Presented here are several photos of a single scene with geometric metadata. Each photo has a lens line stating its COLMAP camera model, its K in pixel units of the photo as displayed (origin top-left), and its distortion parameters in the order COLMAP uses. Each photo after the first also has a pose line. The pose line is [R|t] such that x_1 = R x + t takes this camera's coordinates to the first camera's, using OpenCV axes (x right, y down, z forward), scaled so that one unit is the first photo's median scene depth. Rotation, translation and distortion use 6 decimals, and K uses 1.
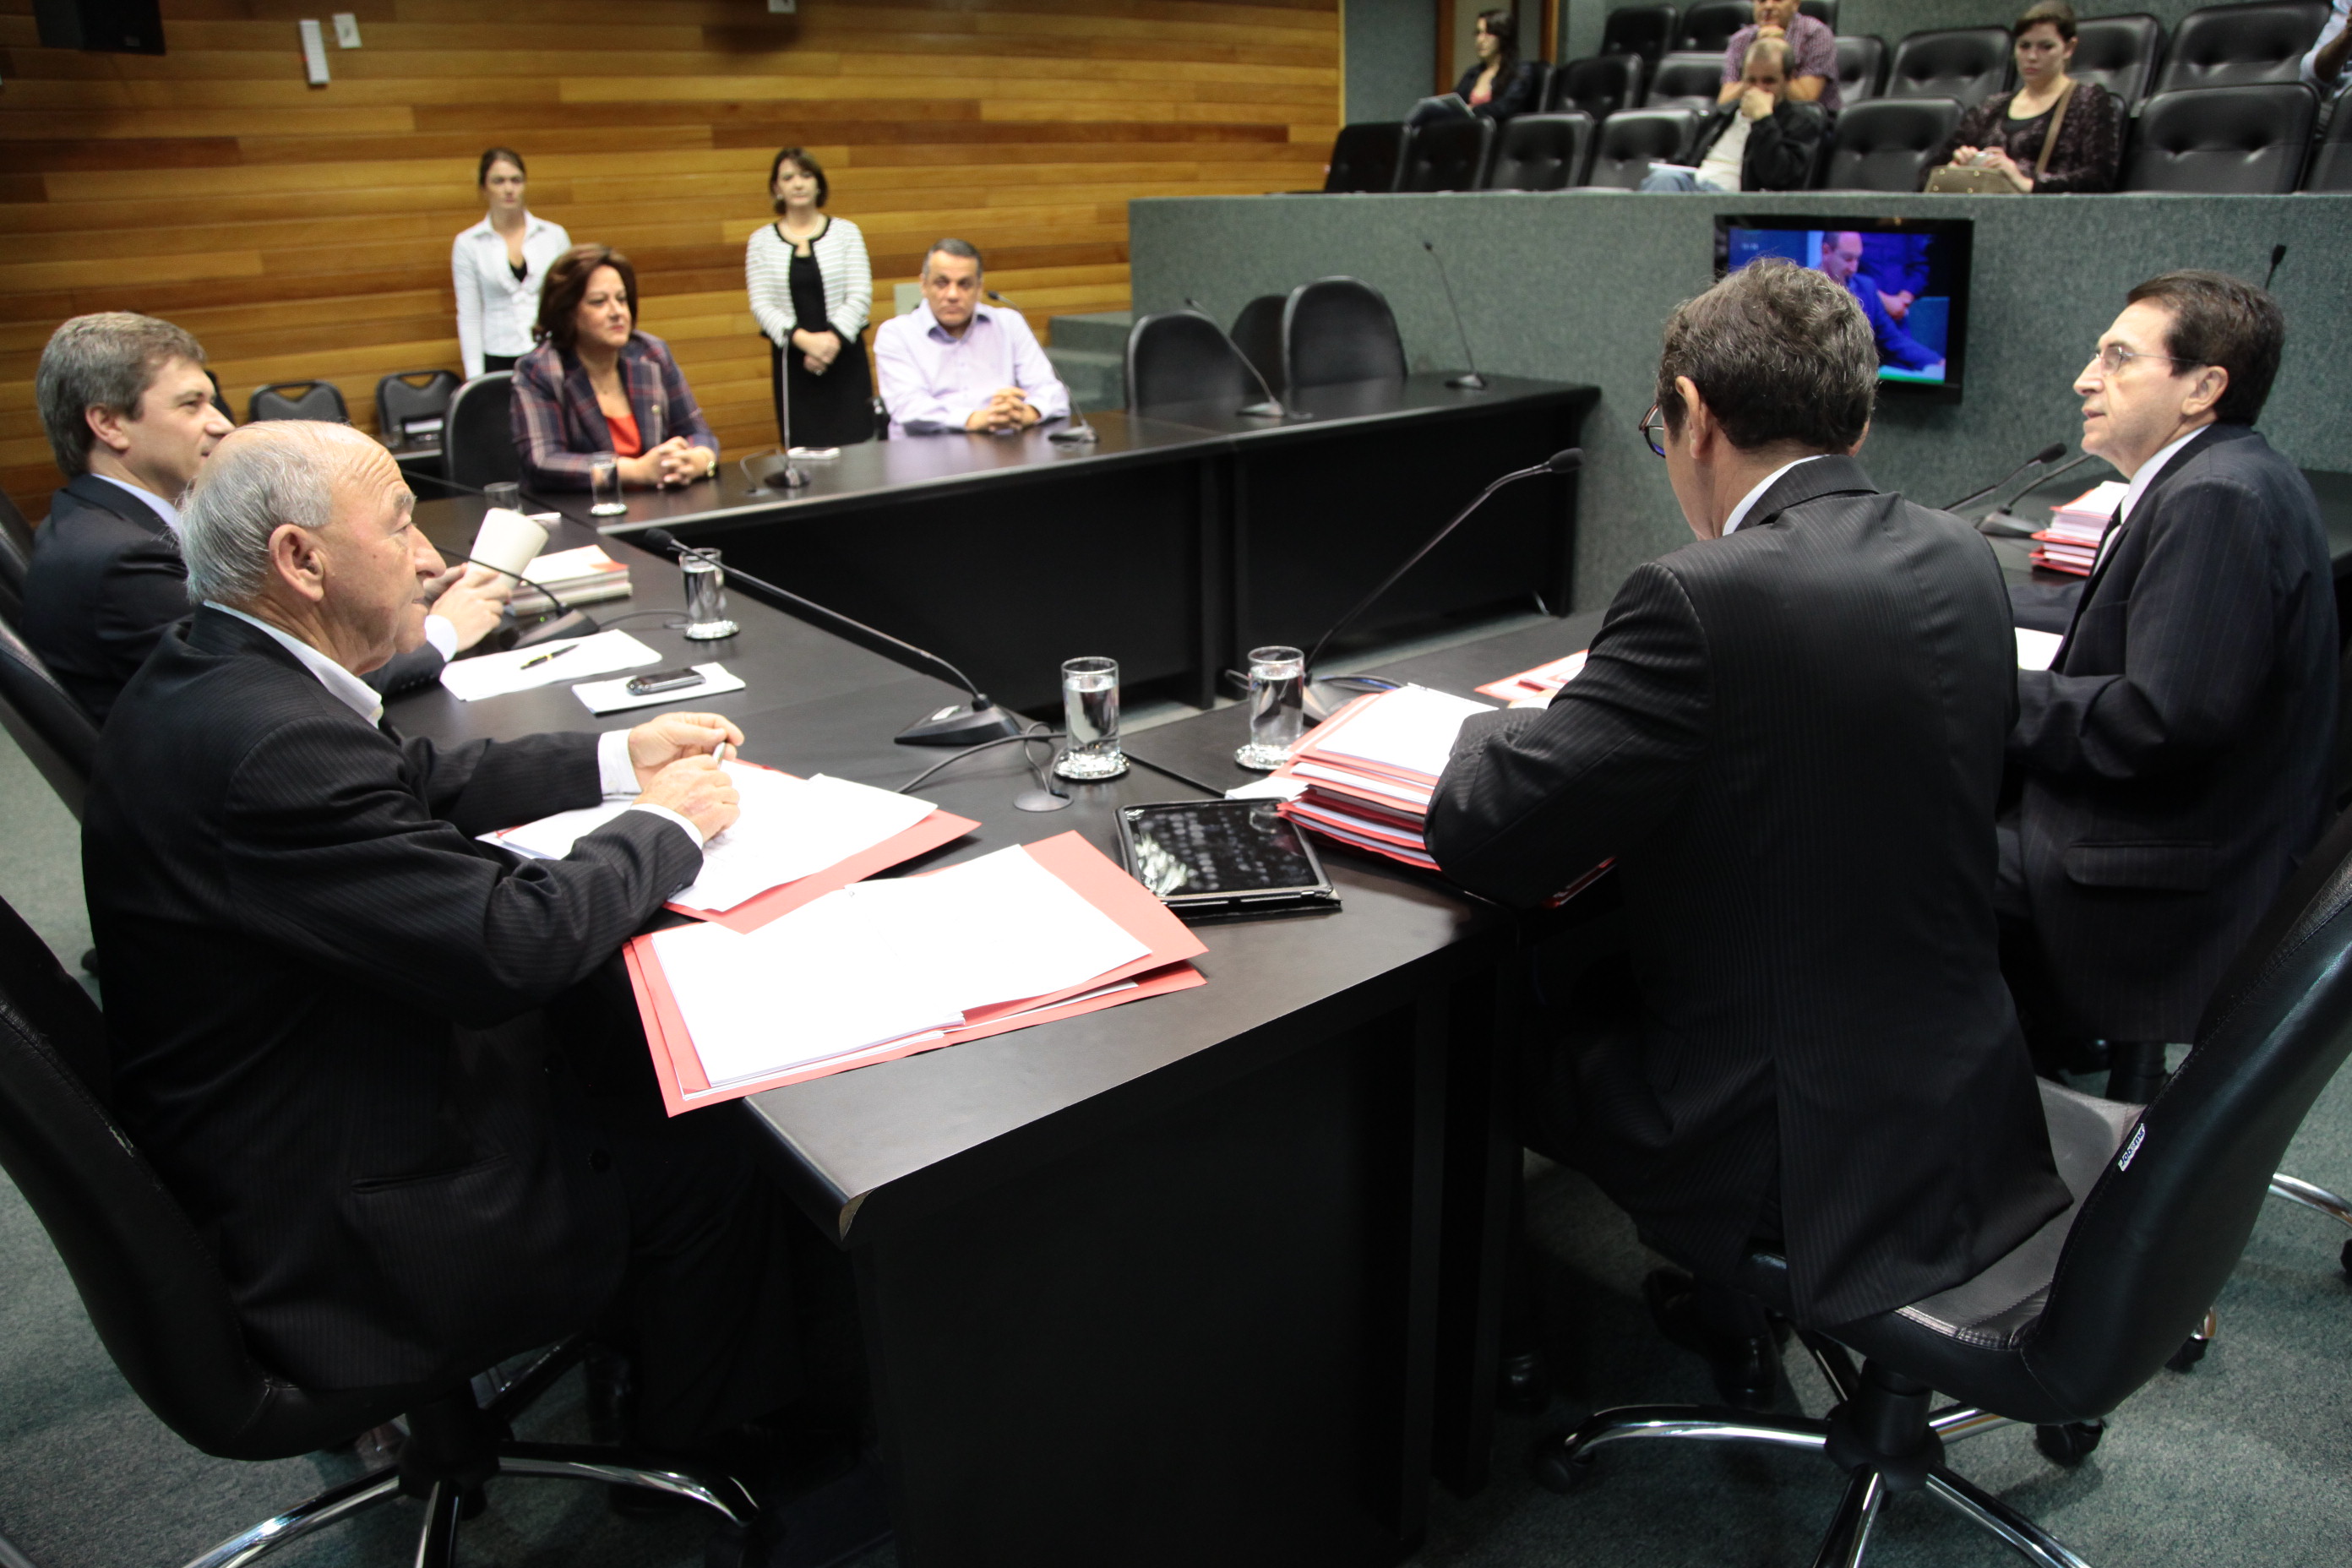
lens RADIAL K [[1739.7, 0, 1183.7], [0, 1739.7, 795.2], [0, 0, 1]] dist [-0.113949, 0.071779]
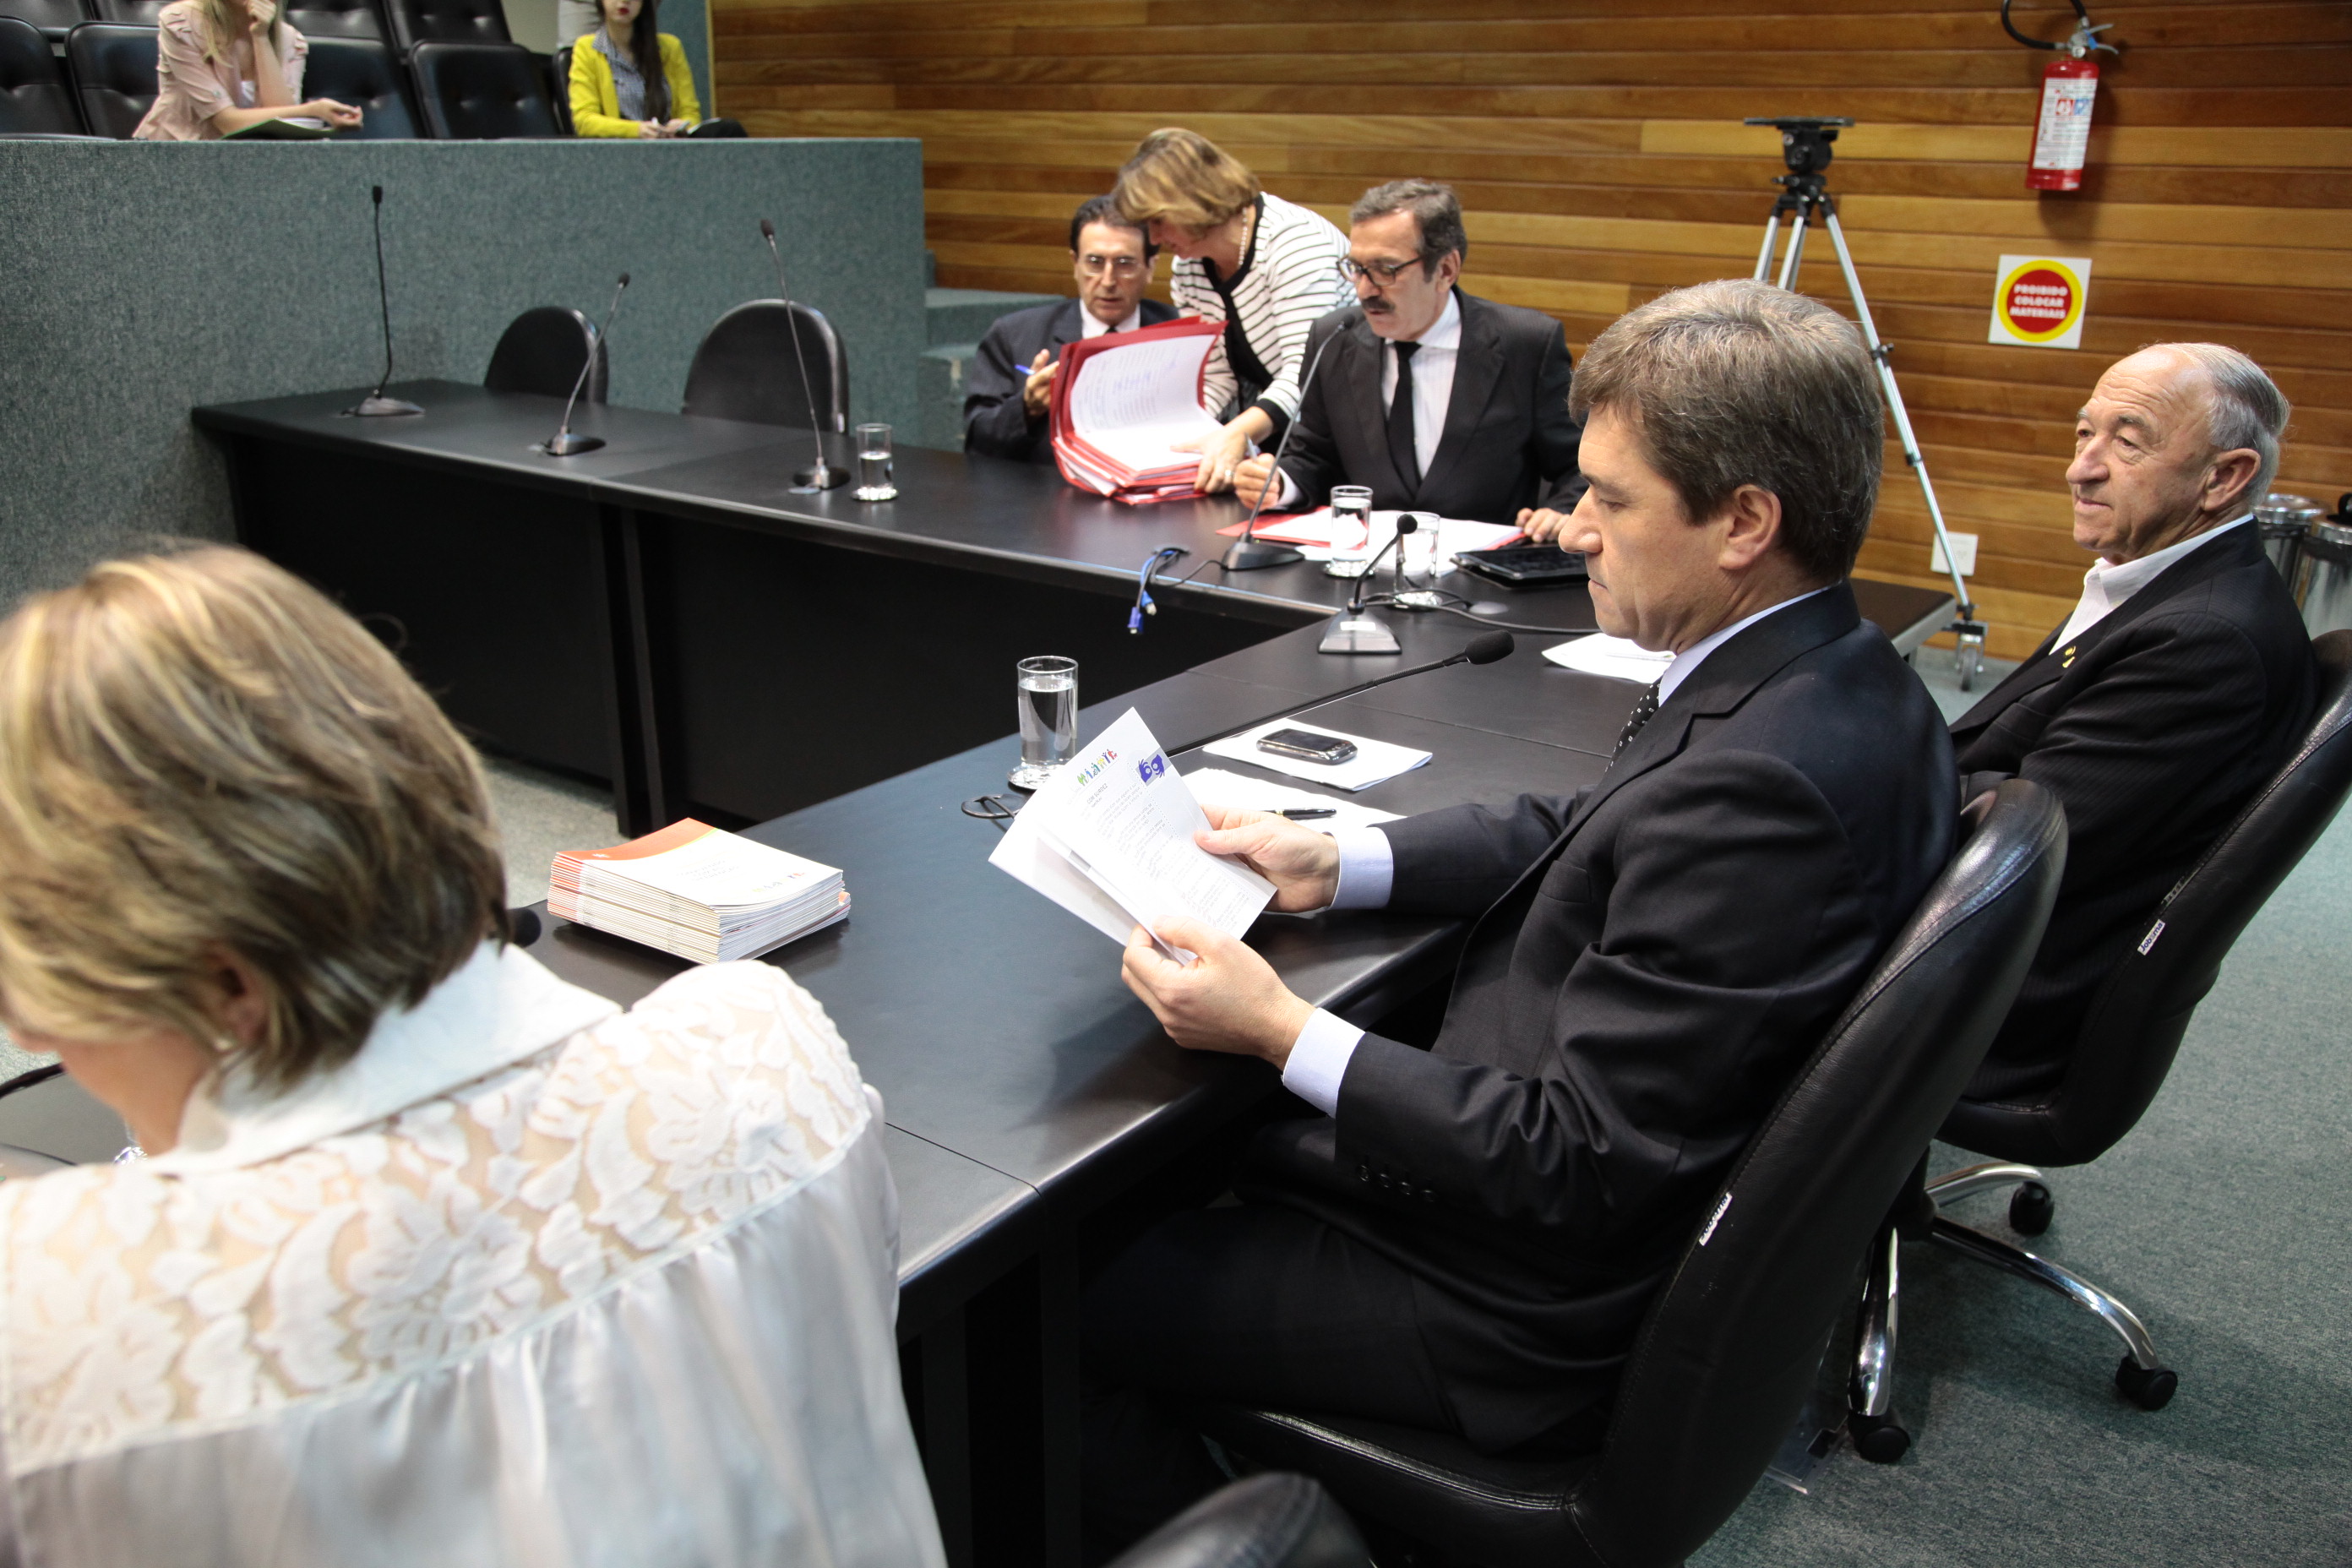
lens RADIAL K [[1994.5, 0, 1164.3], [0, 1994.5, 800.1], [0, 0, 1]] dist [-0.017698, 0.054556]
pose [[-0.302137, -0.292582, 0.907254, -0.499448], [0.316133, 0.867120, 0.384919, -0.192747], [-0.899318, 0.403111, -0.169494, 0.551540]]
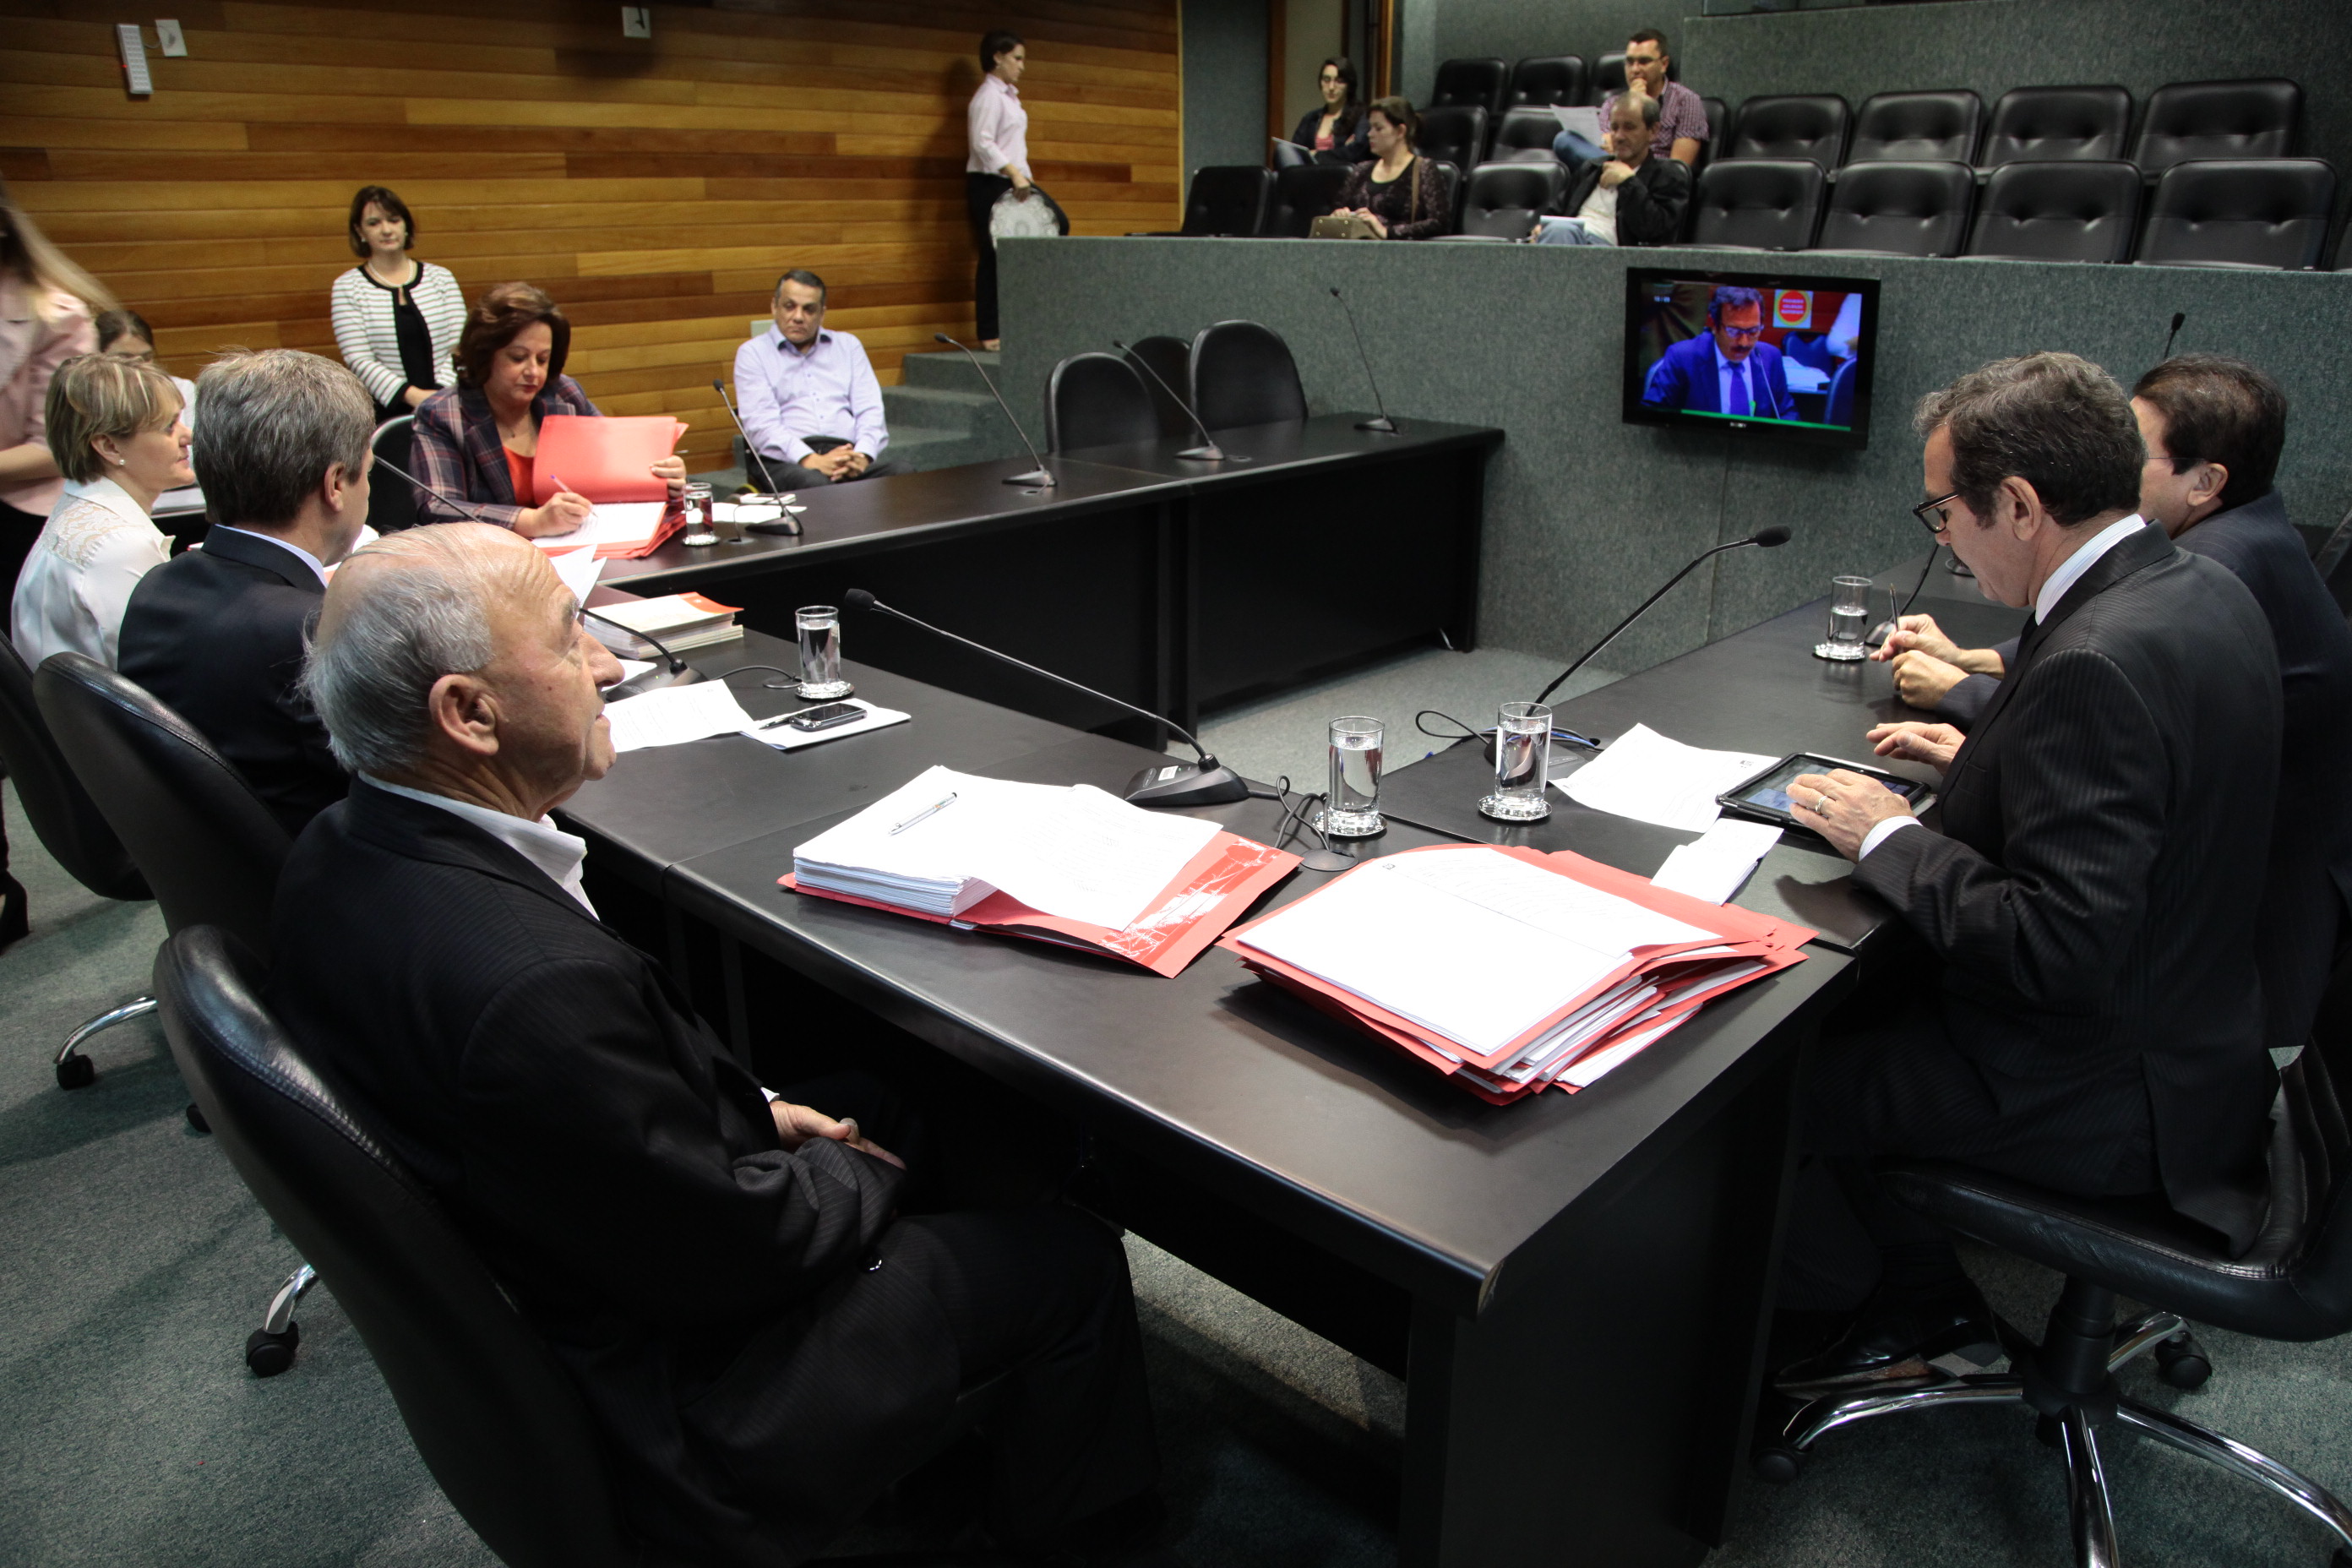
lens RADIAL K [[1739.7, 0, 1210.3], [0, 1739.7, 814.9], [0, 0, 1]] dist [-0.113949, 0.071779]
pose [[0.983855, -0.035101, 0.175494, -0.115913], [0.035965, 0.999352, -0.001742, -0.008626], [-0.175319, 0.008025, 0.984479, 0.004483]]
